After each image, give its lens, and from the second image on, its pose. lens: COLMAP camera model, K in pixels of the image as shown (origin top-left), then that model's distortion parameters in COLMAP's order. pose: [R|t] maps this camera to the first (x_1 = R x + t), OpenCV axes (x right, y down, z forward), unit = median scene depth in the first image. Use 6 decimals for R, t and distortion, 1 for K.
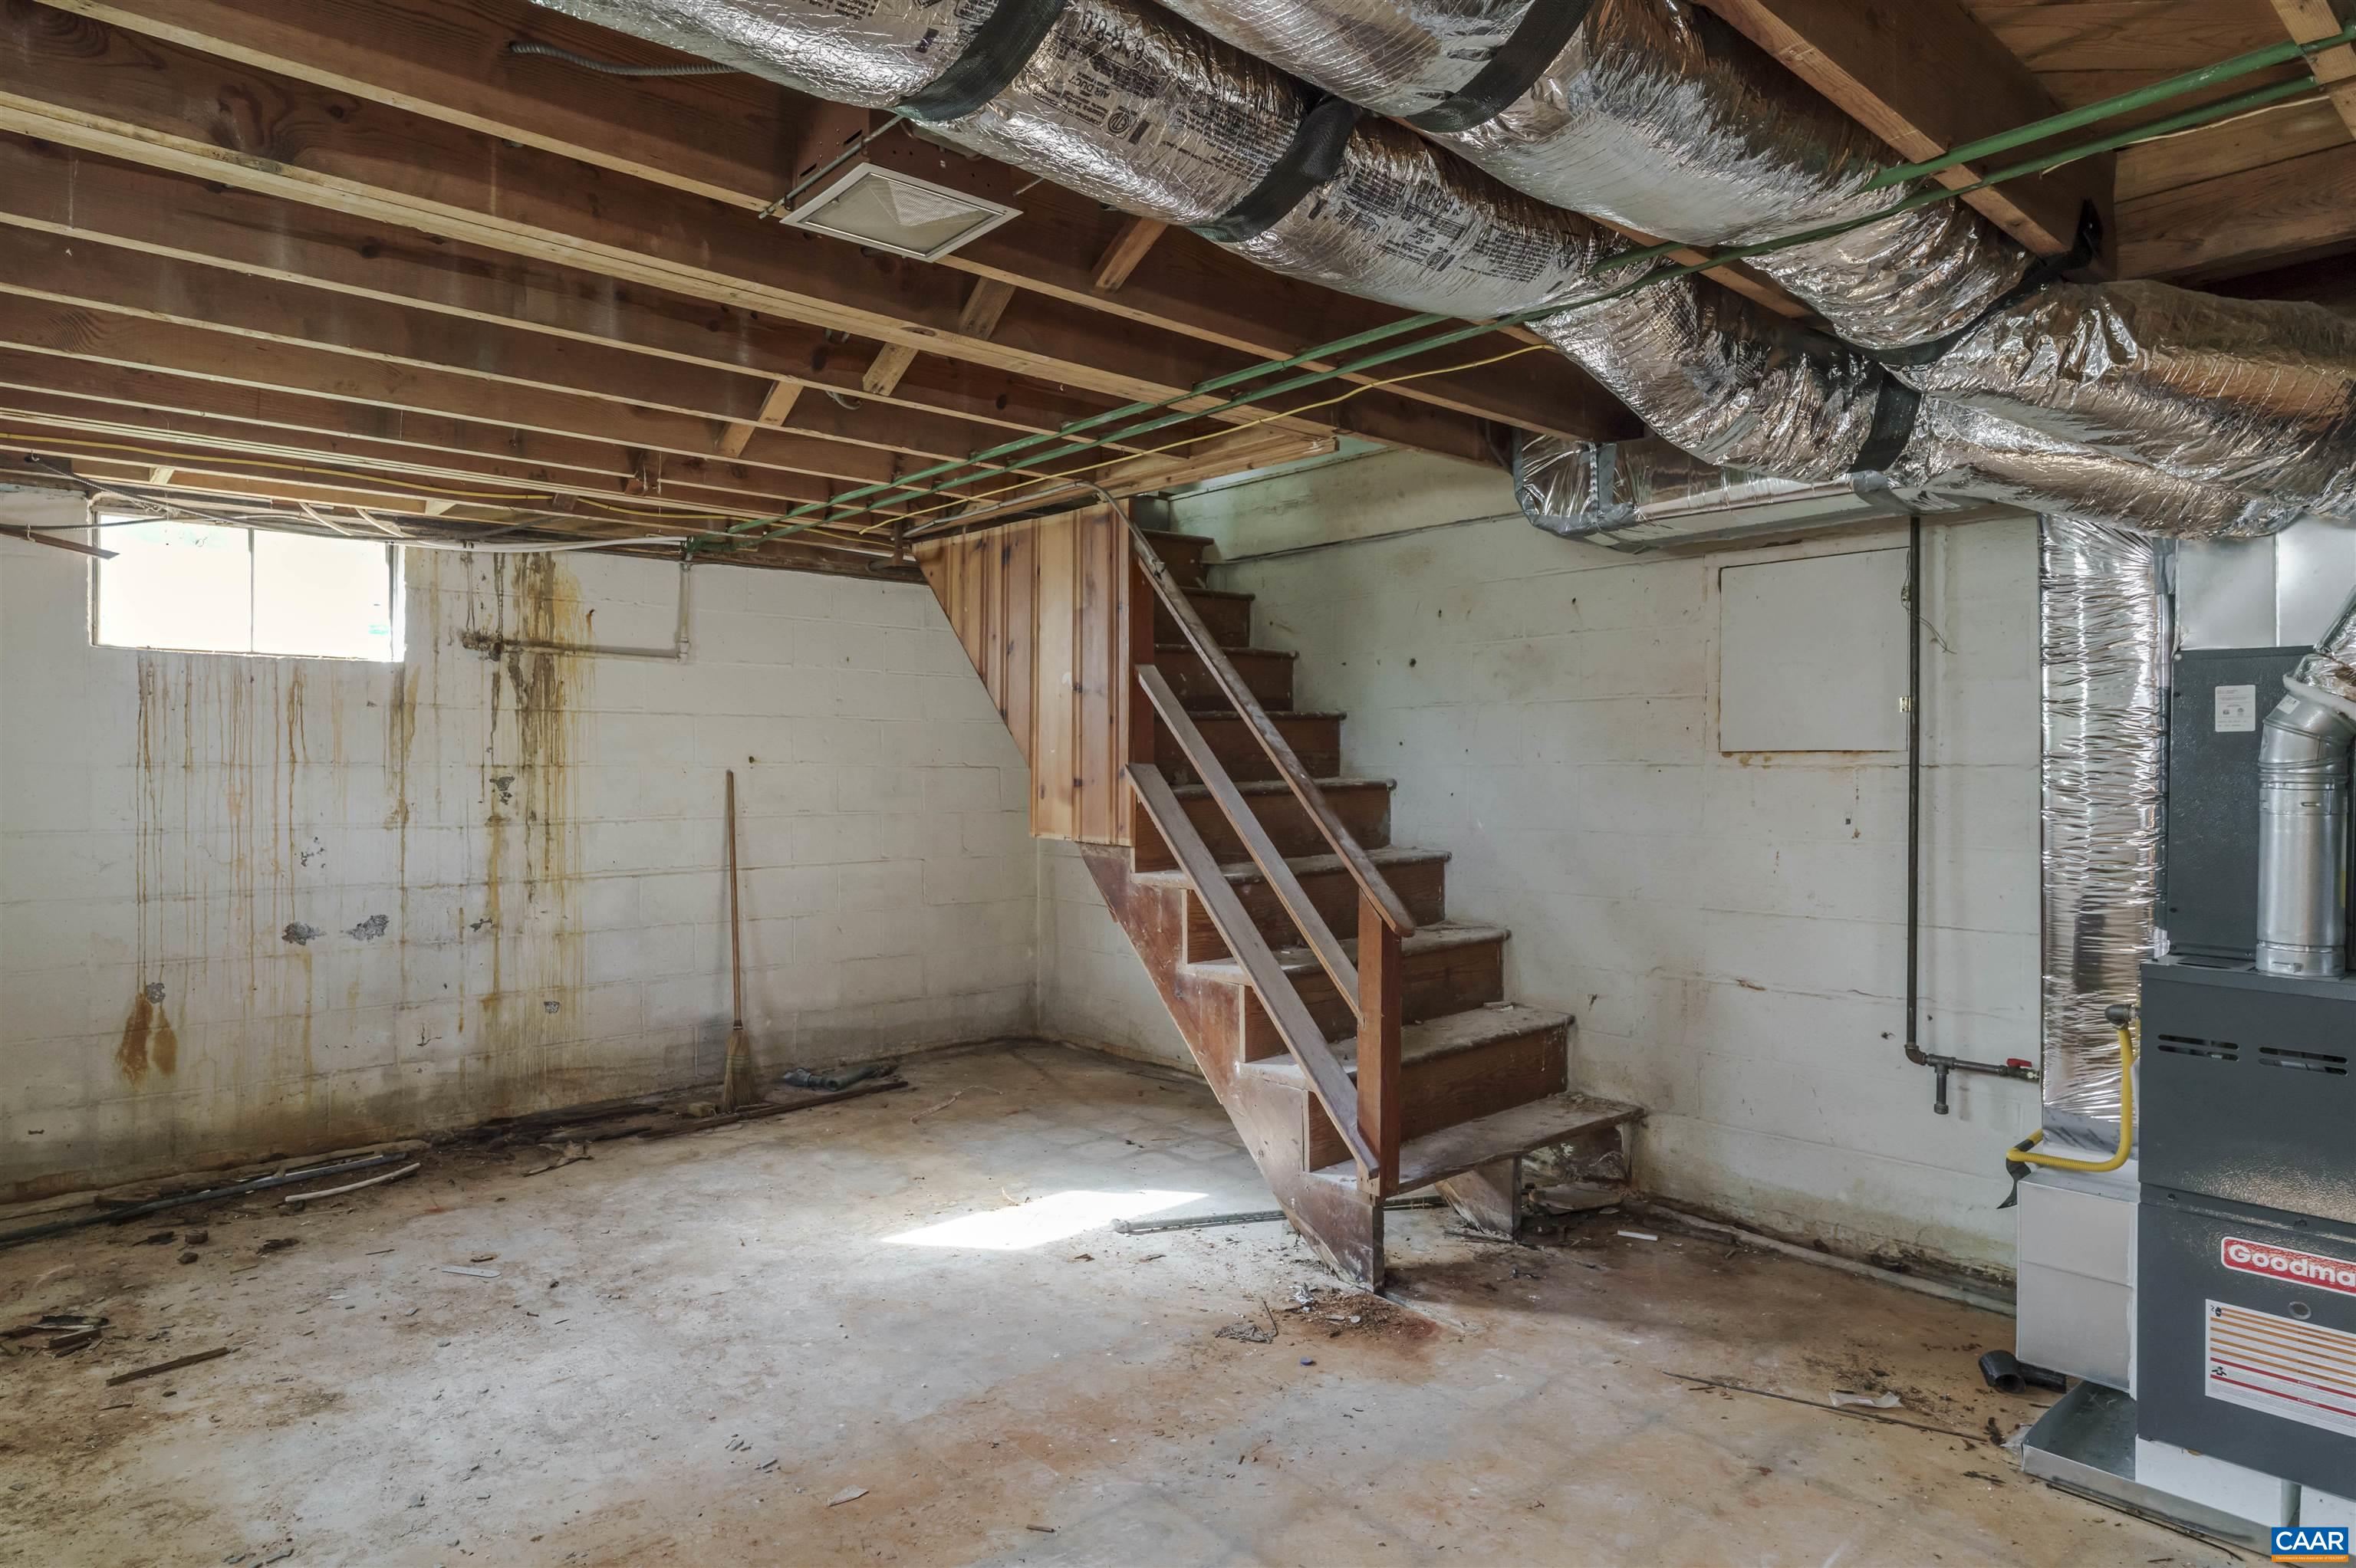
lens RADIAL K [[1356.5, 0, 1178.0], [0, 1356.5, 784.0], [0, 0, 1]] dist [-0.000919, -0.000366]
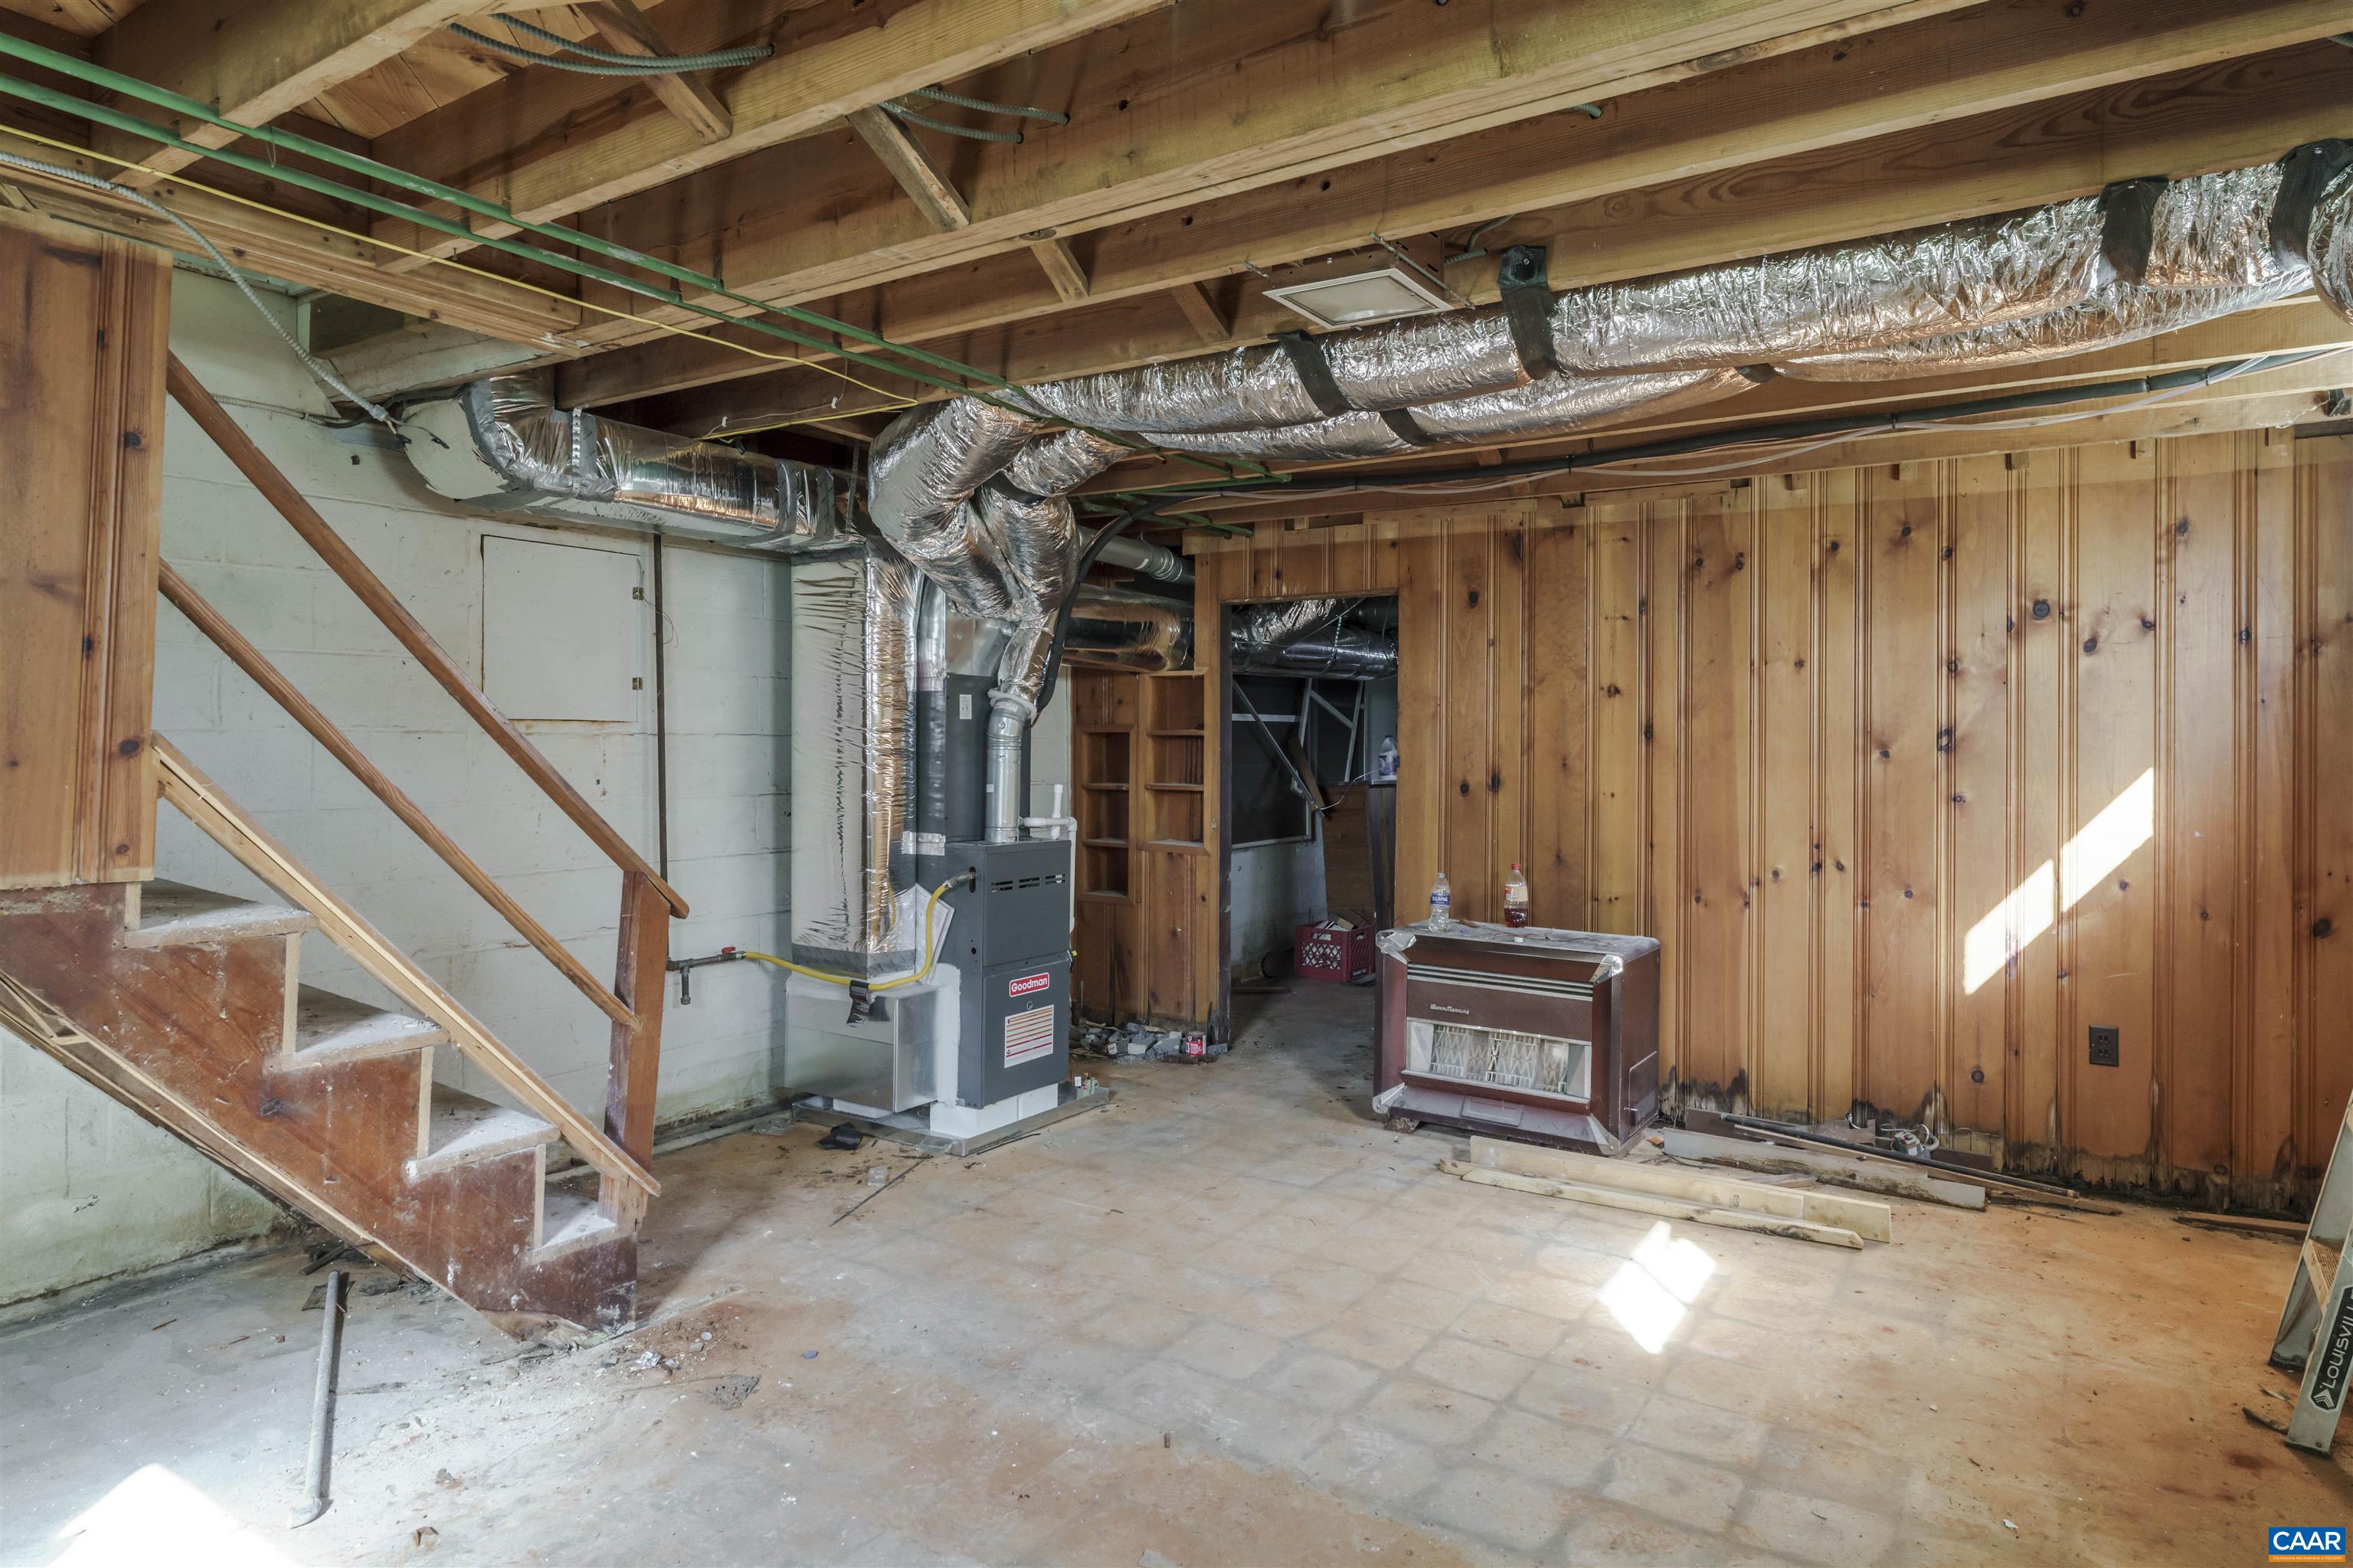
lens RADIAL K [[1350.0, 0, 1176.3], [0, 1350.0, 733.5], [0, 0, 1]] dist [0.001286, 0.000300]
pose [[-0.258293, -0.002480, 0.966063, -0.939378], [0.001340, 0.999995, 0.002925, -0.021062], [-0.966066, 0.002050, -0.258289, 1.034398]]
